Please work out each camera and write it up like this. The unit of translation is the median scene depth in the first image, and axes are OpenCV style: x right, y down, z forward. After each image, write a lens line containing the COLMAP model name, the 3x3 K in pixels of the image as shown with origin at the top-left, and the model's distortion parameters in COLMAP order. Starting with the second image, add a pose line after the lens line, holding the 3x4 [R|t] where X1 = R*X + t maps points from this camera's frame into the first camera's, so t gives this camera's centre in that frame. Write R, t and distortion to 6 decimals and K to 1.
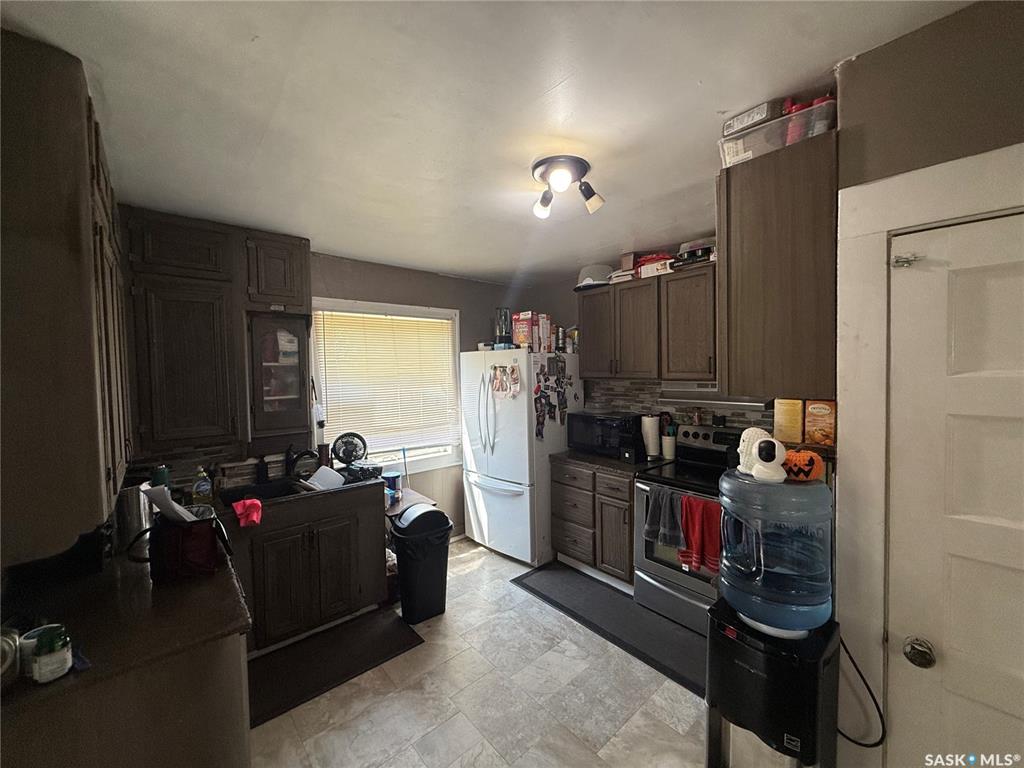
lens RADIAL K [[407.4, 0, 509.3], [0, 407.4, 382.0], [0, 0, 1]] dist [0.003583, -0.001752]
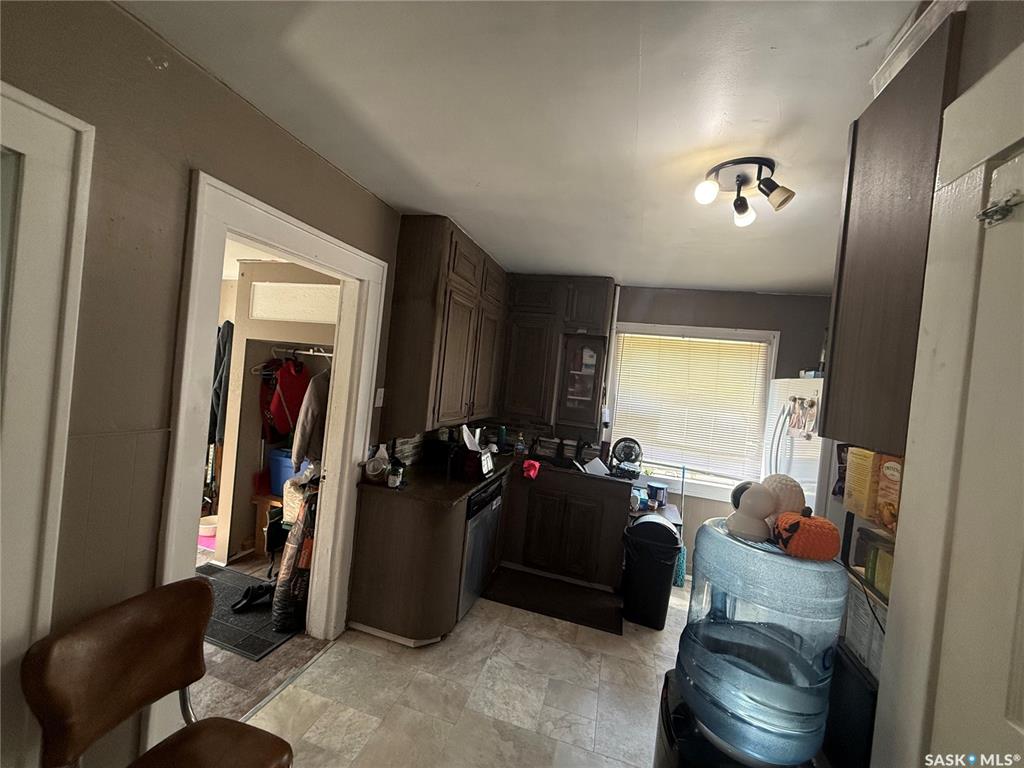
lens RADIAL K [[407.4, 0, 508.8], [0, 407.4, 382.0], [0, 0, 1]] dist [0.003583, -0.001752]
pose [[0.540734, 0.086099, -0.836776, 0.414084], [-0.141557, 0.989876, 0.010375, 0.004570], [0.829197, 0.112842, 0.547448, 0.076321]]
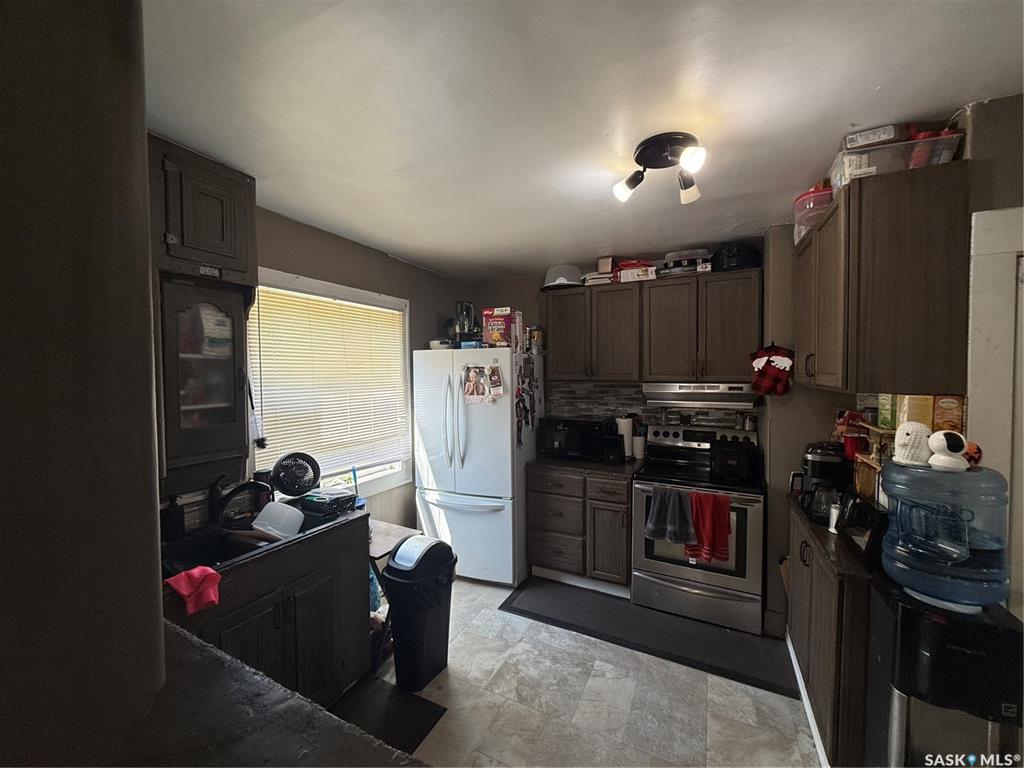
lens RADIAL K [[407.4, 0, 513.3], [0, 407.4, 384.4], [0, 0, 1]] dist [0.003583, -0.001752]
pose [[0.922146, 0.000617, 0.386842, -0.346405], [0.002909, 0.999959, -0.008530, 0.009052], [-0.386831, 0.008991, 0.922107, 0.184073]]
